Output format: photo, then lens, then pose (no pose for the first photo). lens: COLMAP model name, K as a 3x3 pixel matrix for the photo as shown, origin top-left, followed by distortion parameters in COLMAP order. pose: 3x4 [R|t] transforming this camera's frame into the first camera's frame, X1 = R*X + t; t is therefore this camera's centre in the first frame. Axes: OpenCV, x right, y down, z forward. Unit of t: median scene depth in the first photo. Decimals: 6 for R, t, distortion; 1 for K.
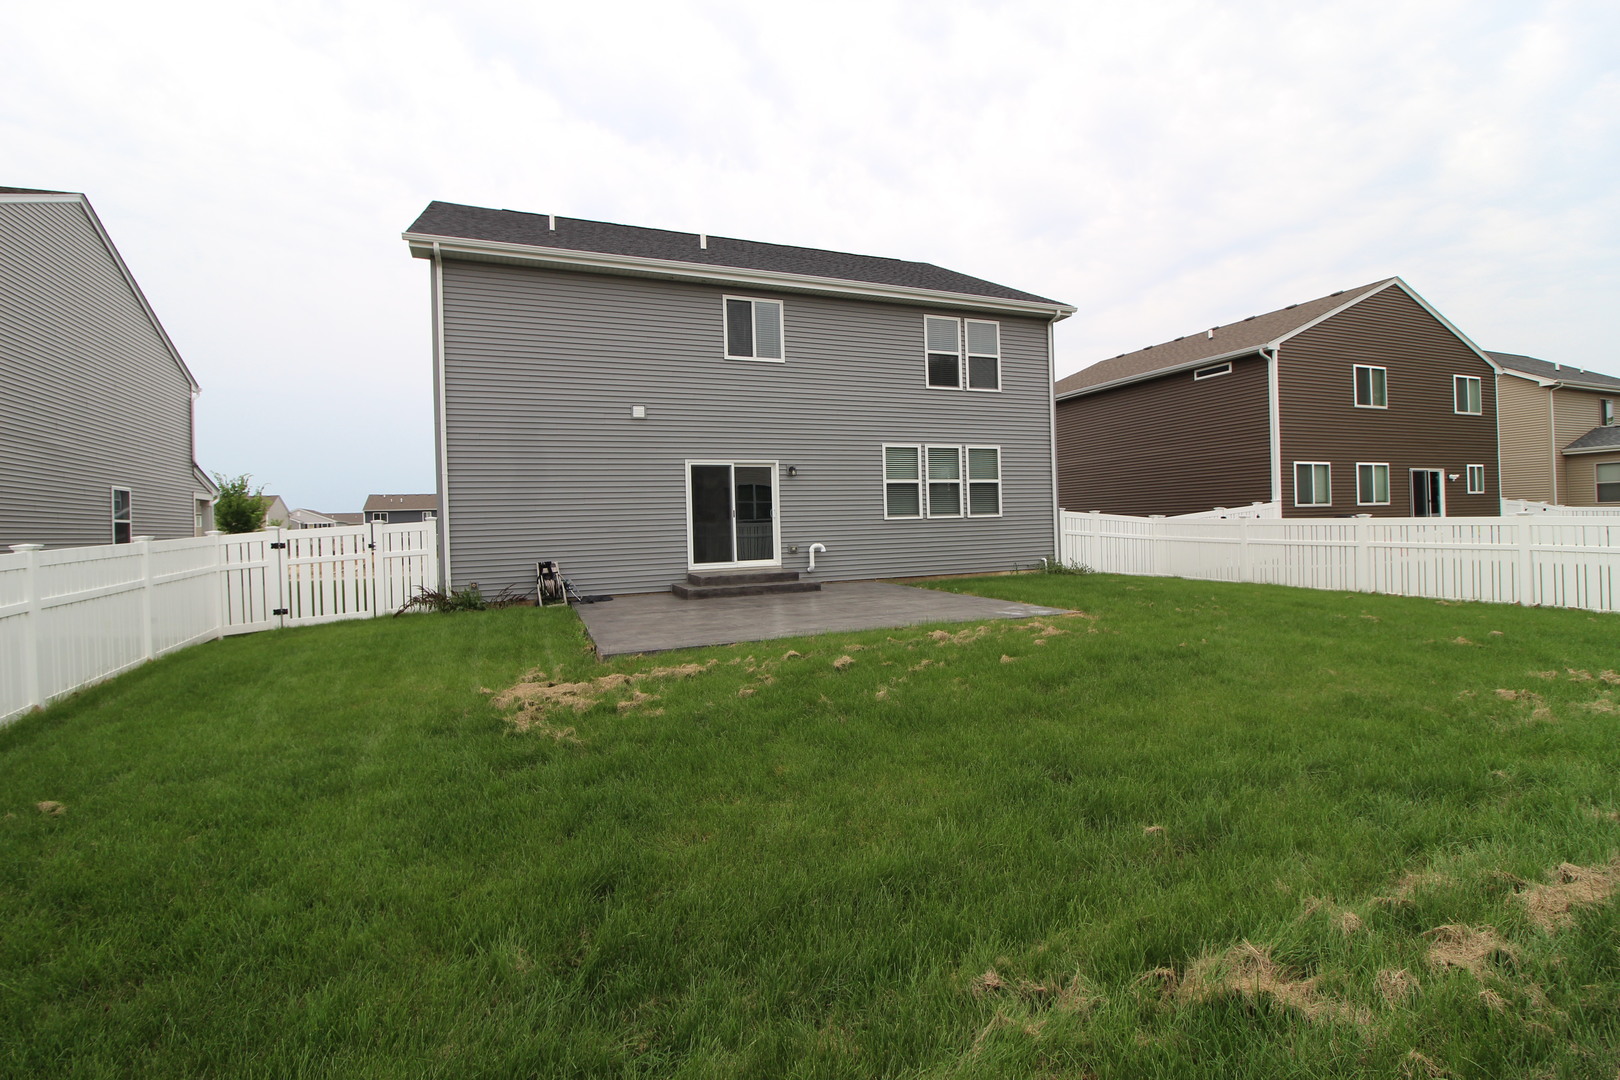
lens RADIAL K [[762.5, 0, 801.6], [0, 762.5, 535.8], [0, 0, 1]] dist [-0.000216, -0.006766]
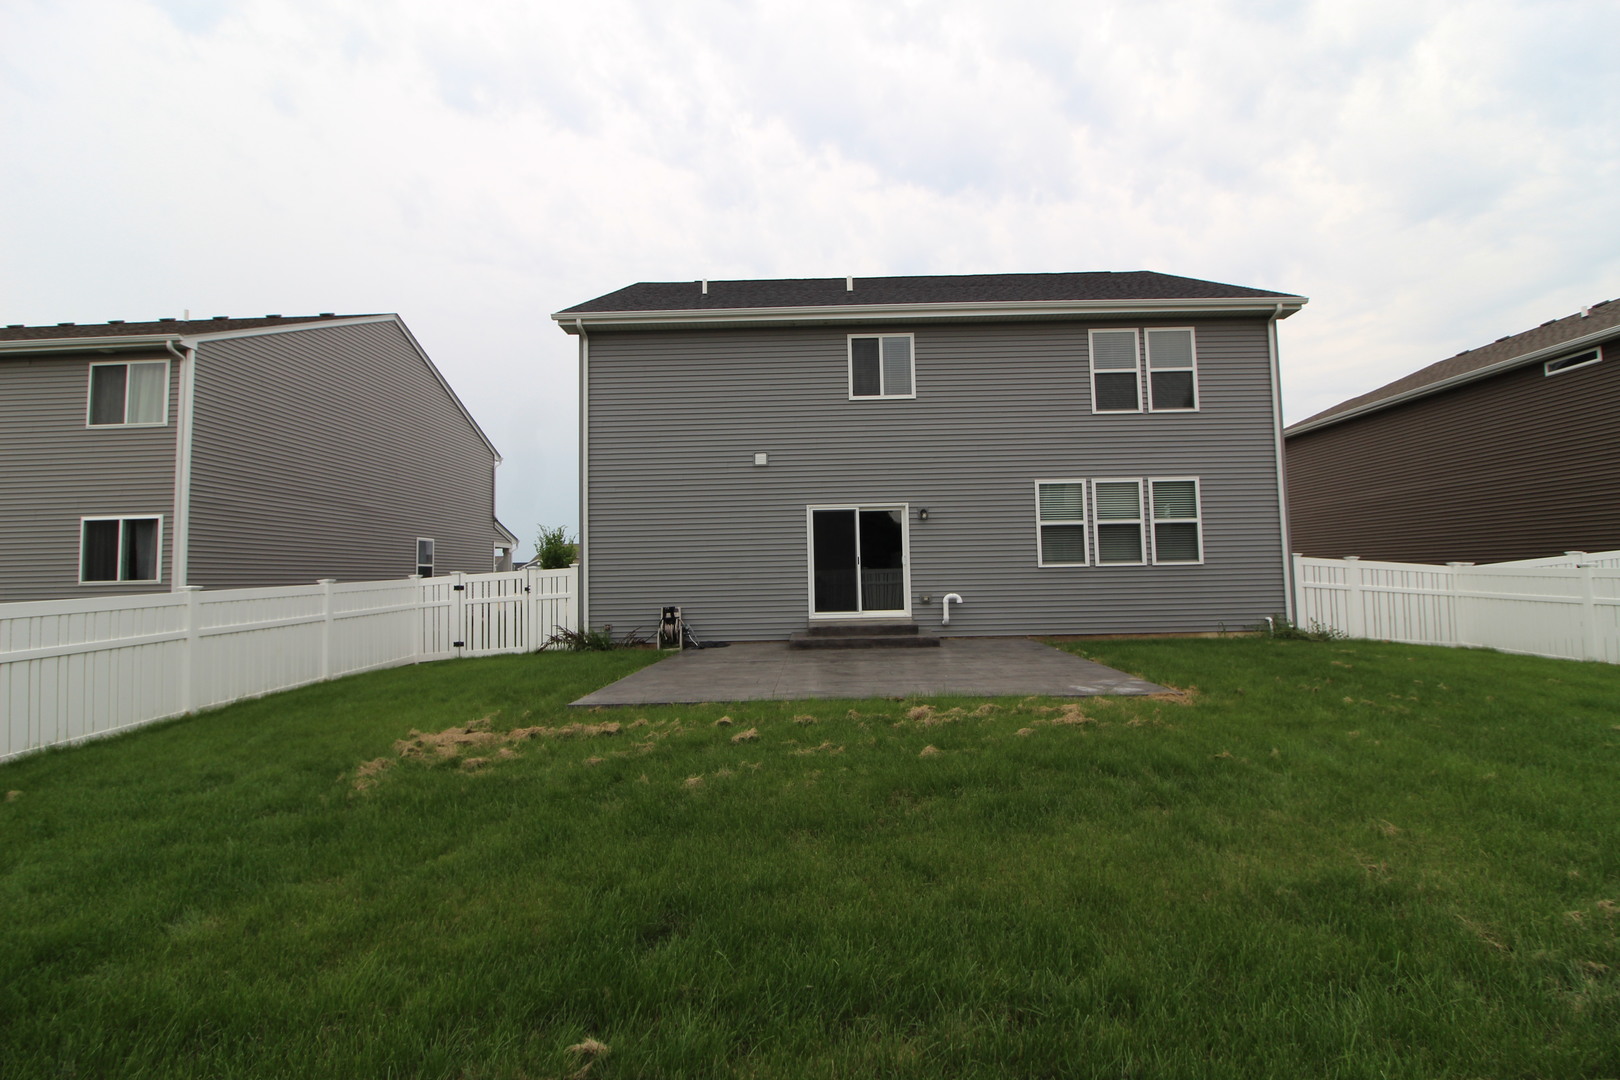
lens RADIAL K [[762.5, 0, 799.0], [0, 762.5, 540.5], [0, 0, 1]] dist [-0.000216, -0.006766]
pose [[0.916744, -0.008975, -0.399373, 0.214229], [-0.010796, 0.998826, -0.047230, -0.008126], [0.399328, 0.047610, 0.915571, 0.096580]]
